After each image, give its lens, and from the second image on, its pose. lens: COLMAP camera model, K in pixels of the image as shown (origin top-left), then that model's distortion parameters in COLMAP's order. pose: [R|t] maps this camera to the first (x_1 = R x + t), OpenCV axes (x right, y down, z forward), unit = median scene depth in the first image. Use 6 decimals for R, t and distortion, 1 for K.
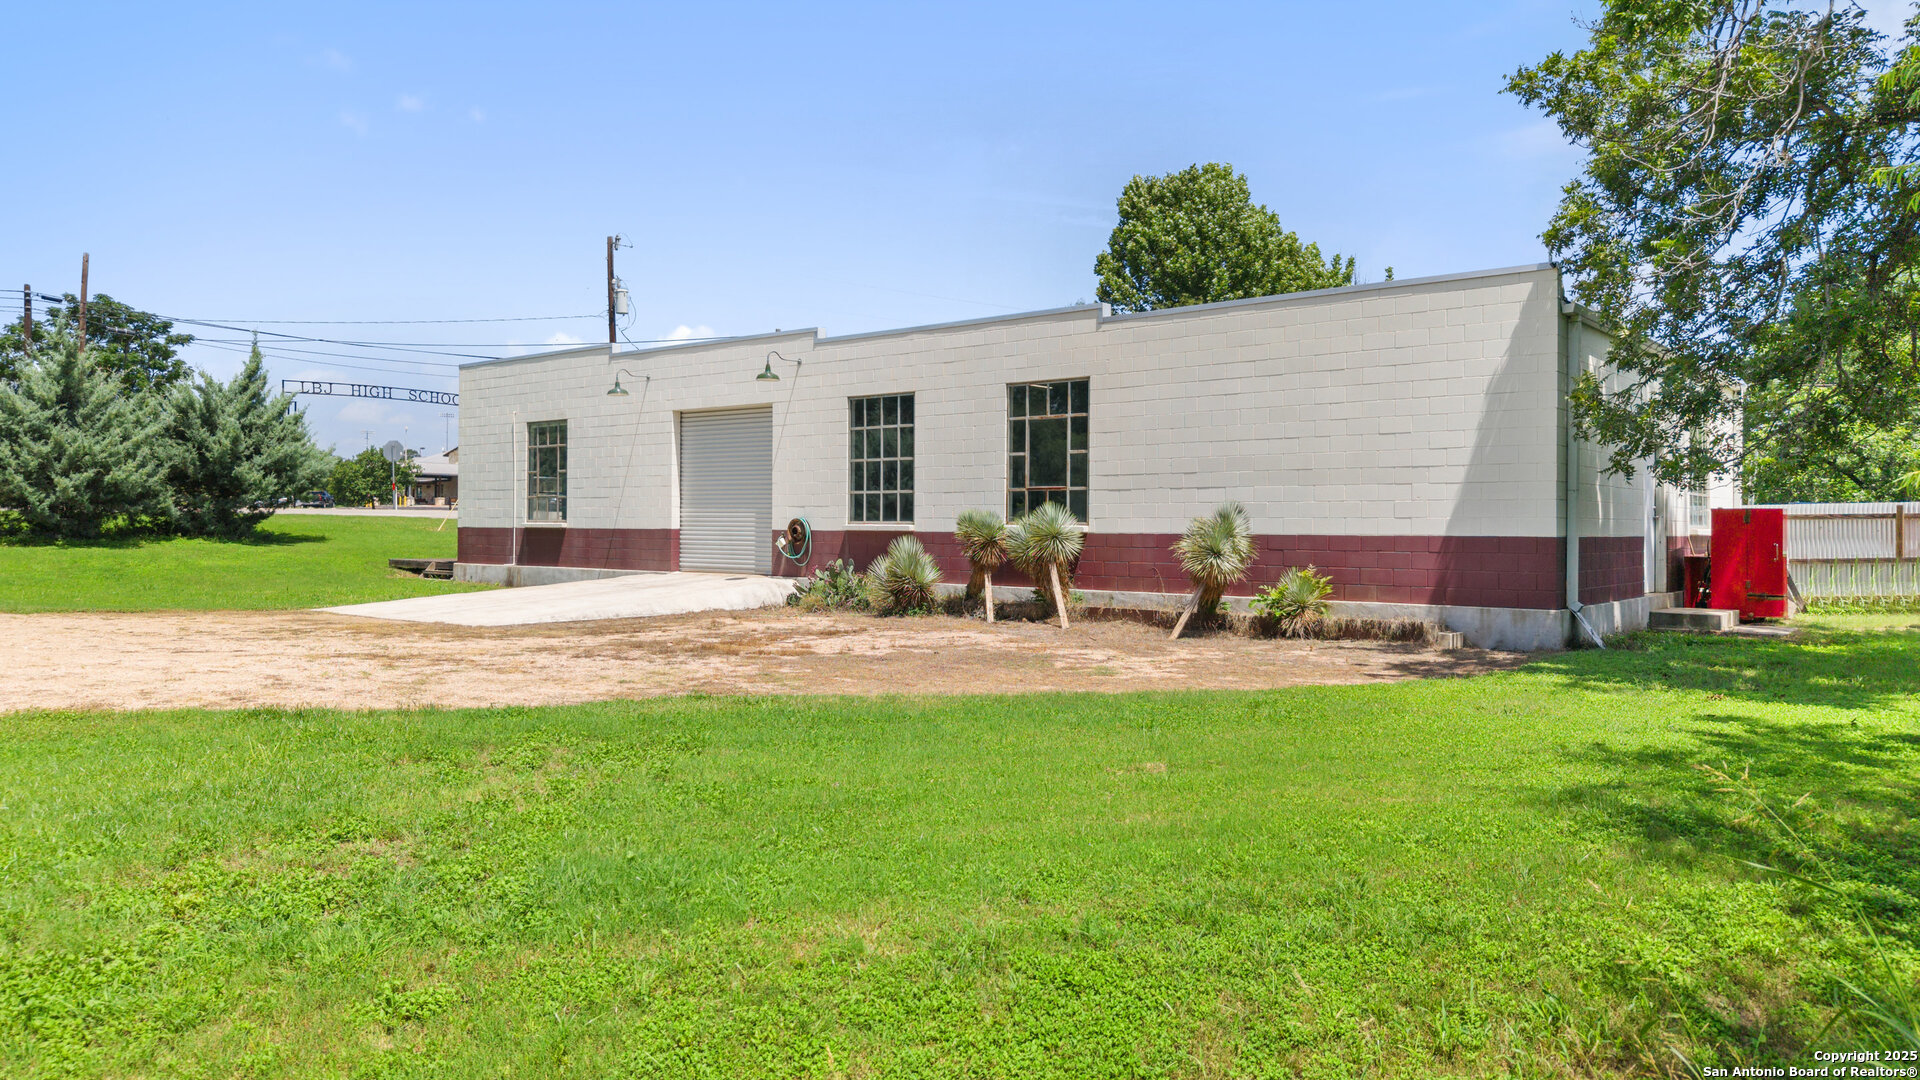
lens RADIAL K [[1301.4, 0, 960.0], [0, 1301.4, 540.0], [0, 0, 1]] dist [0.060819, -0.106086]
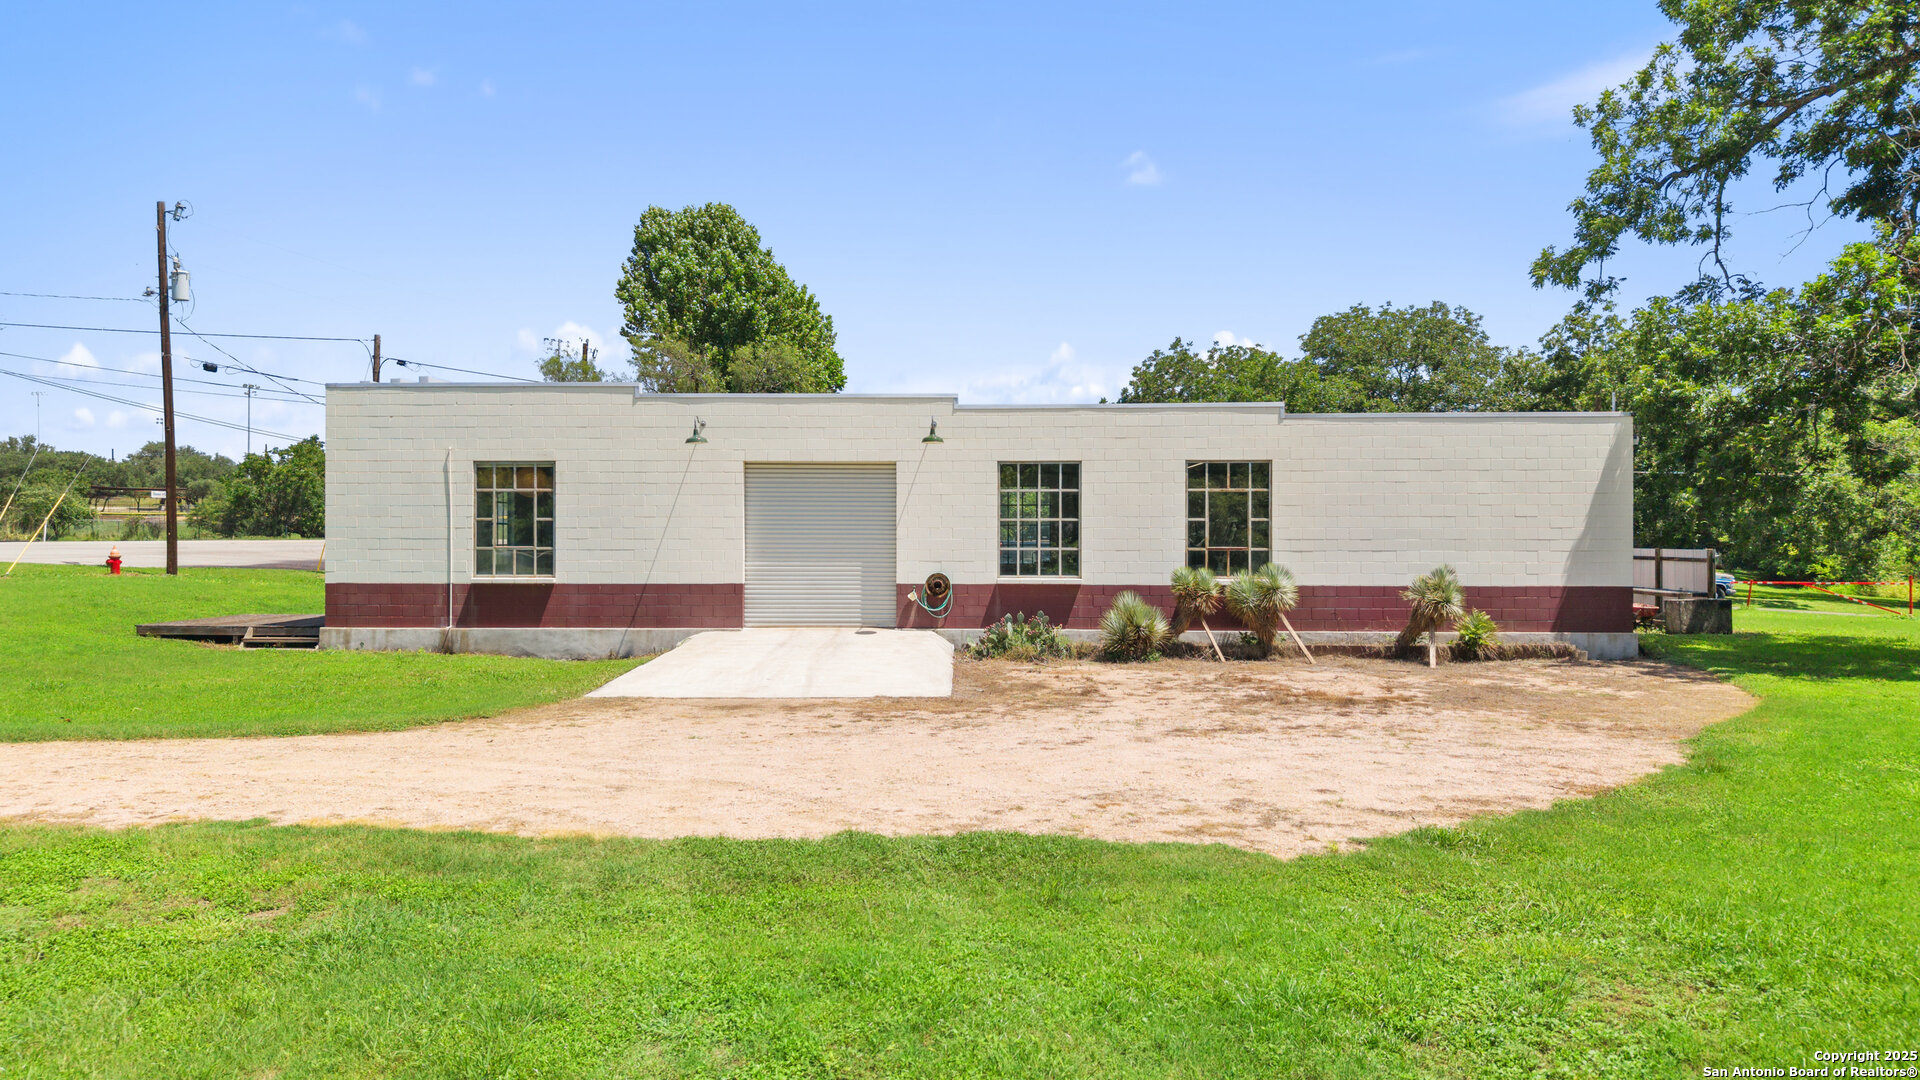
lens RADIAL K [[1301.4, 0, 960.0], [0, 1301.4, 540.0], [0, 0, 1]] dist [0.060819, -0.106086]
pose [[0.798755, -0.005922, 0.601628, -0.776703], [0.010442, 0.999937, -0.004021, -0.040548], [-0.601566, 0.009494, 0.798767, 0.154483]]
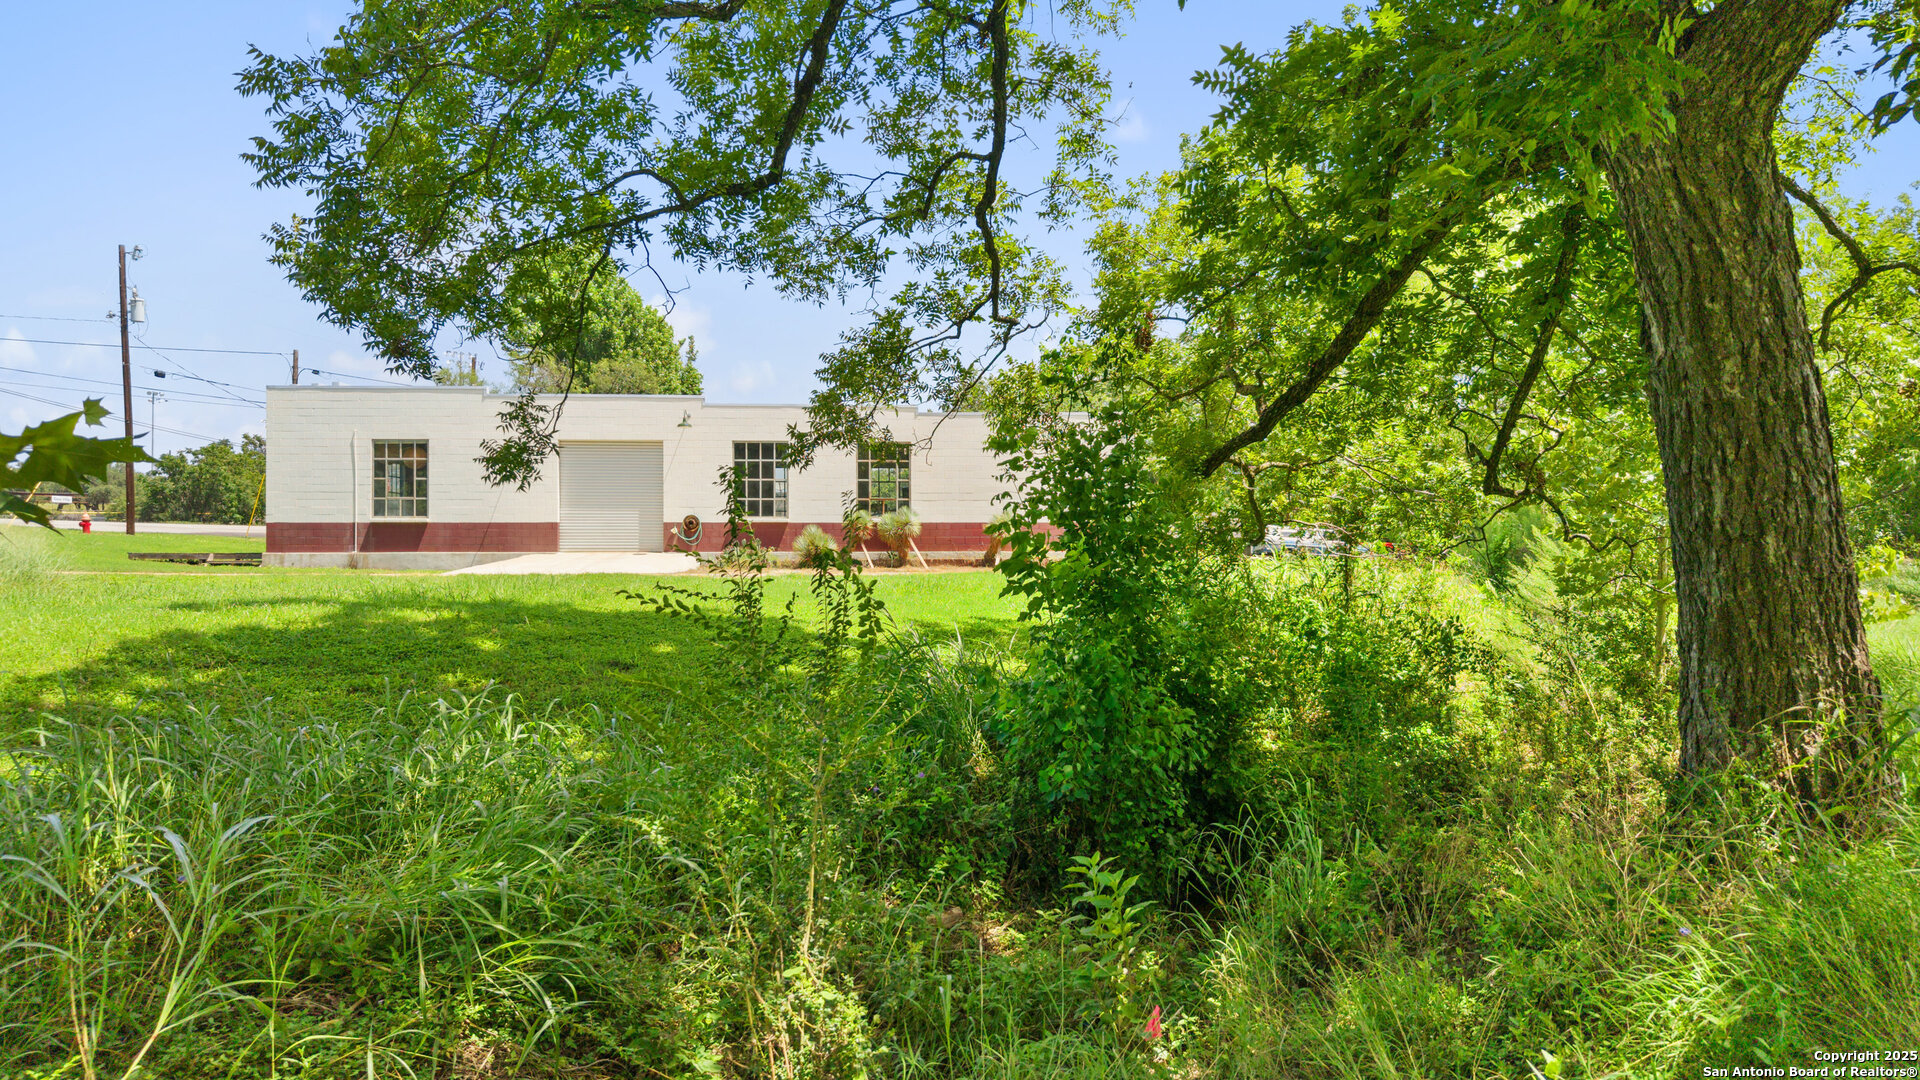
lens RADIAL K [[1254.7, 0, 960.0], [0, 1254.7, 540.0], [0, 0, 1]] dist [0.003899, -0.000098]
pose [[0.748171, -0.002853, 0.663500, -0.928211], [0.012091, 0.999883, -0.009334, 0.033162], [-0.663396, 0.015006, 0.748118, -0.367159]]
